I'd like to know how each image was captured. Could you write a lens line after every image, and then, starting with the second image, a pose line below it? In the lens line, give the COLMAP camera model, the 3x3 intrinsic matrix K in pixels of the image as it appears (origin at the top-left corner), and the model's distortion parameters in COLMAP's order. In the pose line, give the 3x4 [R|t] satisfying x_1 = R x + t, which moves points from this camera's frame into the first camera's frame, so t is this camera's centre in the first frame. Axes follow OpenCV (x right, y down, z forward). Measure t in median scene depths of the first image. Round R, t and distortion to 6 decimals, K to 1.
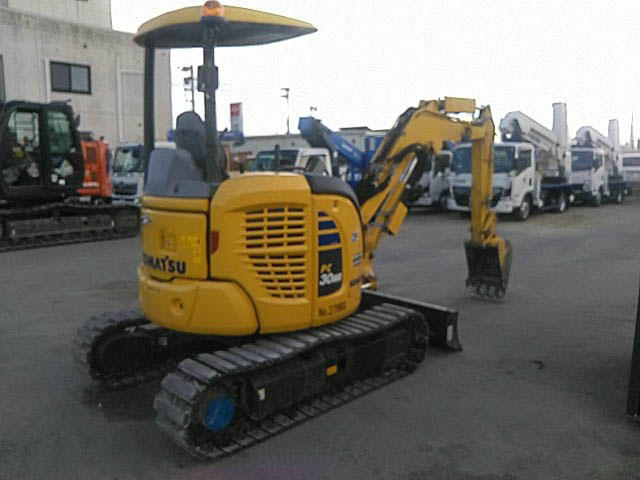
lens RADIAL K [[529.9, 0, 320.0], [0, 529.9, 240.0], [0, 0, 1]] dist [0.006174, -0.161487]
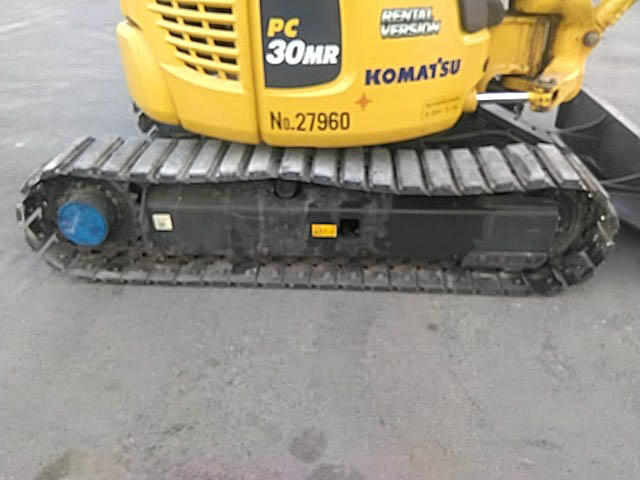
lens RADIAL K [[519.7, 0, 320.9], [0, 519.7, 251.3], [0, 0, 1]] dist [0.124211, -0.421886]
pose [[0.670811, 0.410097, -0.617927, 0.395686], [-0.096451, 0.874367, 0.475583, 0.003595], [0.735330, -0.259427, 0.626089, 0.688589]]
